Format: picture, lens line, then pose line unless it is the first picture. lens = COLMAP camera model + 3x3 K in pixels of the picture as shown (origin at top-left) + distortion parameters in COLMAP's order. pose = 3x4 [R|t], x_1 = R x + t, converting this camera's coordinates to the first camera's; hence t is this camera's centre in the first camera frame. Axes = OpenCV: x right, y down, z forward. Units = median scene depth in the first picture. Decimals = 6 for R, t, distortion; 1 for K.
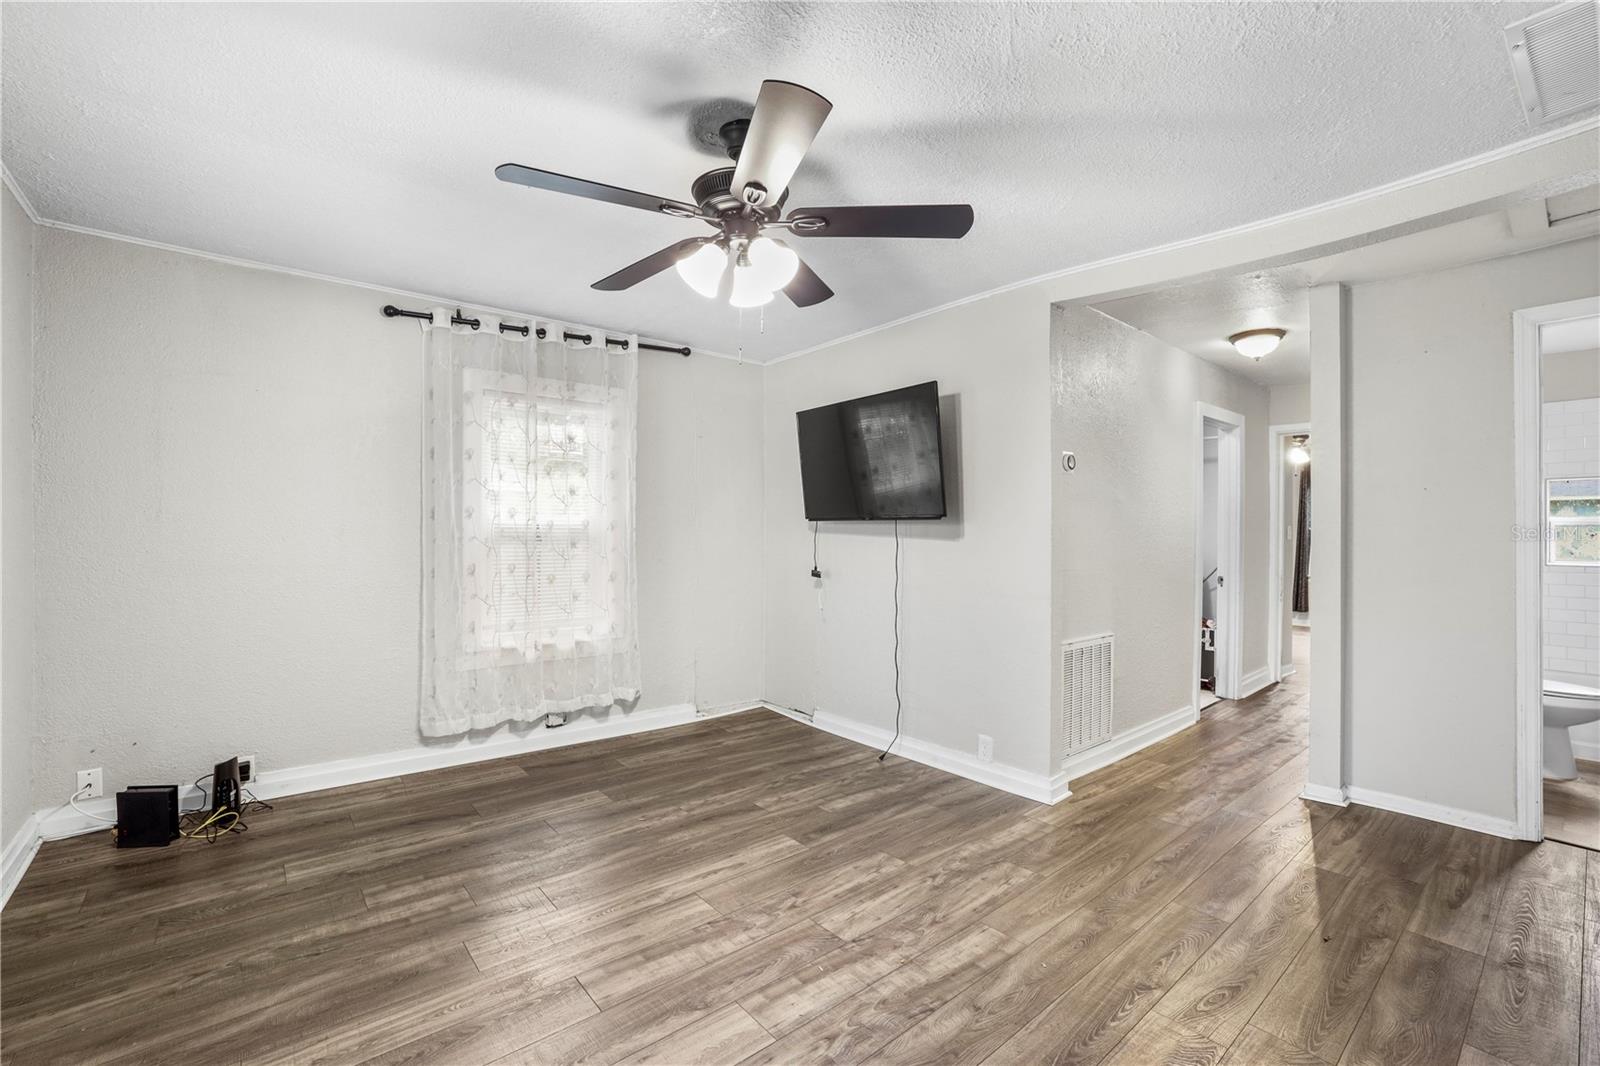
lens RADIAL K [[686.5, 0, 800.7], [0, 686.5, 528.2], [0, 0, 1]] dist [-0.048056, 0.018015]
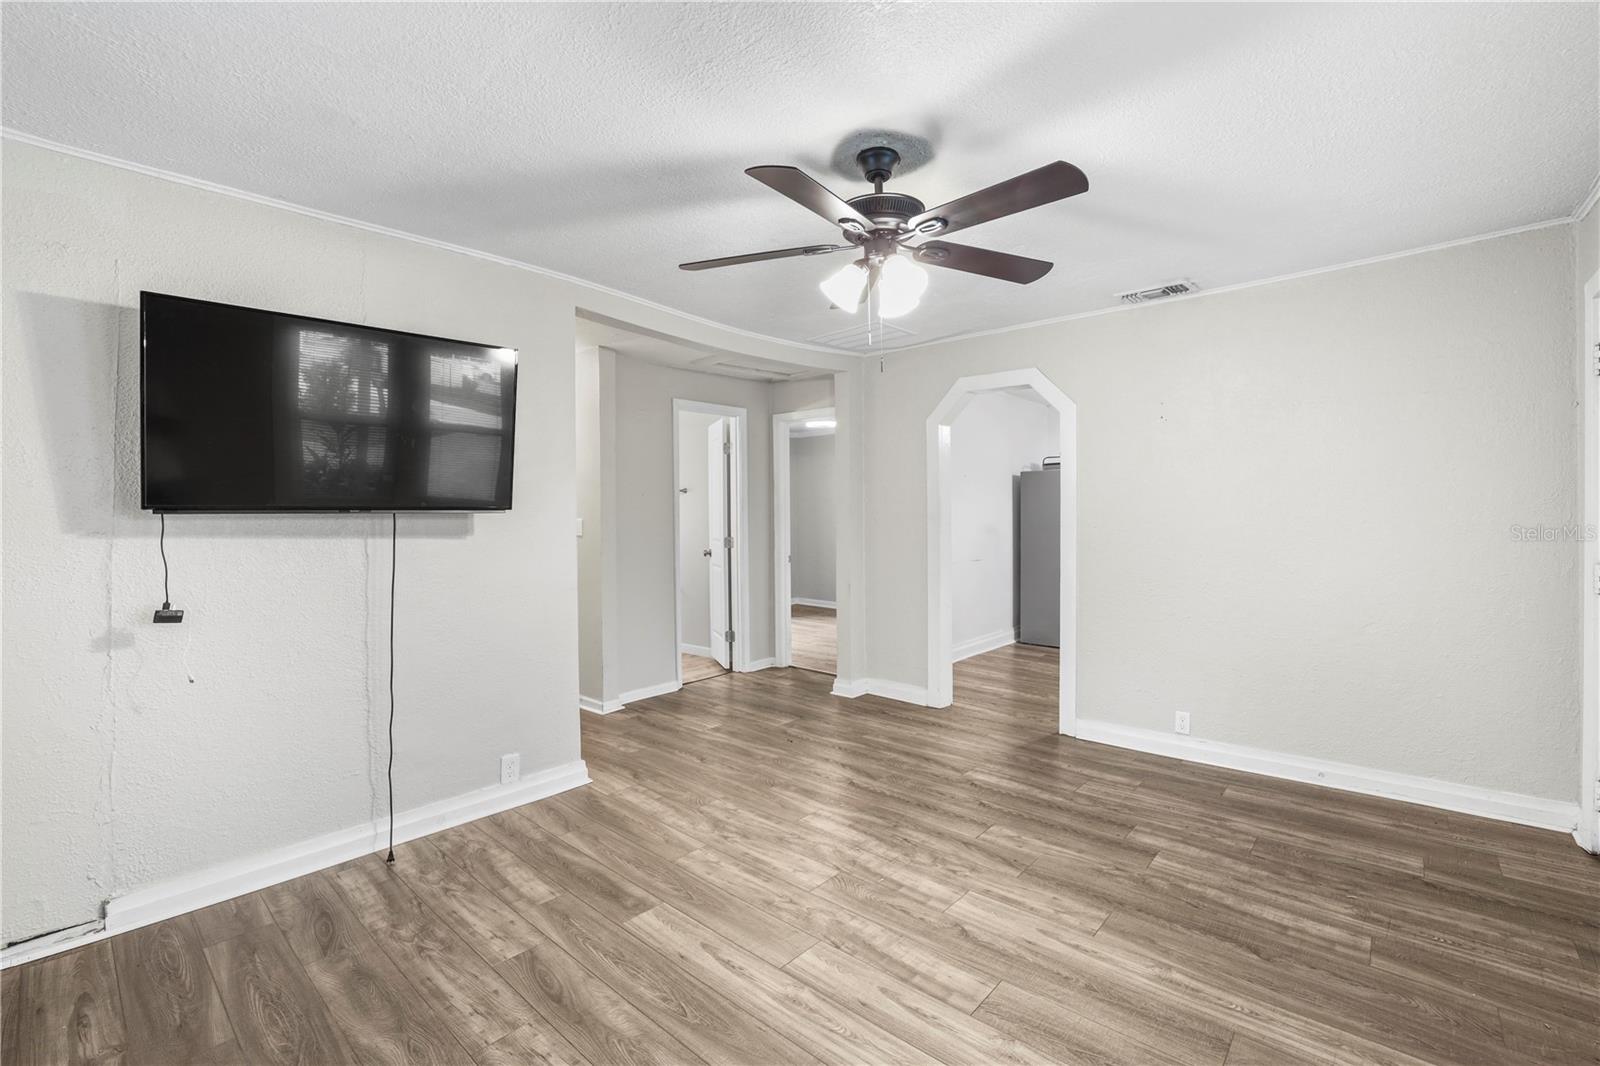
lens RADIAL K [[698.5, 0, 794.0], [0, 698.5, 529.6], [0, 0, 1]] dist [-0.049075, 0.018814]
pose [[-0.143026, -0.021053, 0.989495, -0.743344], [0.004461, 0.999750, 0.021916, -0.009580], [-0.989709, 0.007549, -0.142896, 0.840051]]
